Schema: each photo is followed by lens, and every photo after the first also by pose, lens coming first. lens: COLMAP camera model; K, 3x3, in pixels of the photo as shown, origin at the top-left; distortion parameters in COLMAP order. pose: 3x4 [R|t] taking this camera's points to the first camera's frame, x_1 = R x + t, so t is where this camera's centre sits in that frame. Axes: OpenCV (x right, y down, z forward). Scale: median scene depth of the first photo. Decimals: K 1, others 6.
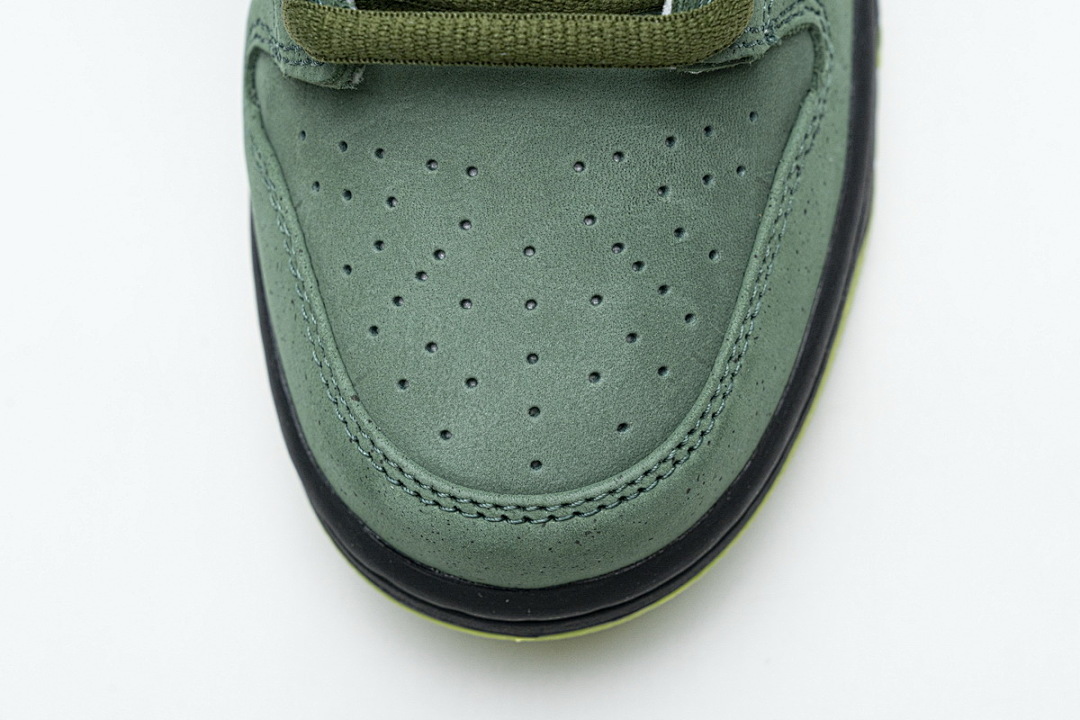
lens RADIAL K [[2087.5, 0, 540.0], [0, 2087.5, 360.0], [0, 0, 1]] dist [0.007944, 0.014140]
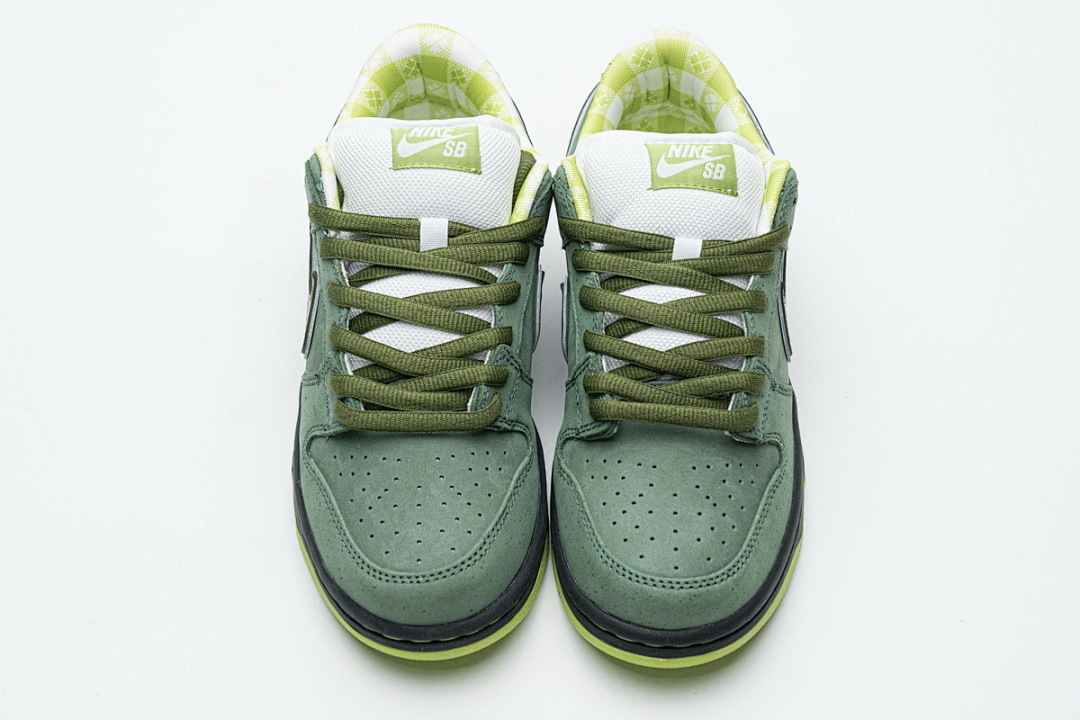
lens RADIAL K [[2087.5, 0, 540.0], [0, 2087.5, 360.0], [0, 0, 1]] dist [0.007944, 0.014140]
pose [[0.997361, 0.070193, 0.018549, -0.239206], [-0.052917, 0.877738, -0.476210, 1.076909], [-0.049708, 0.473972, 0.879136, -1.426700]]
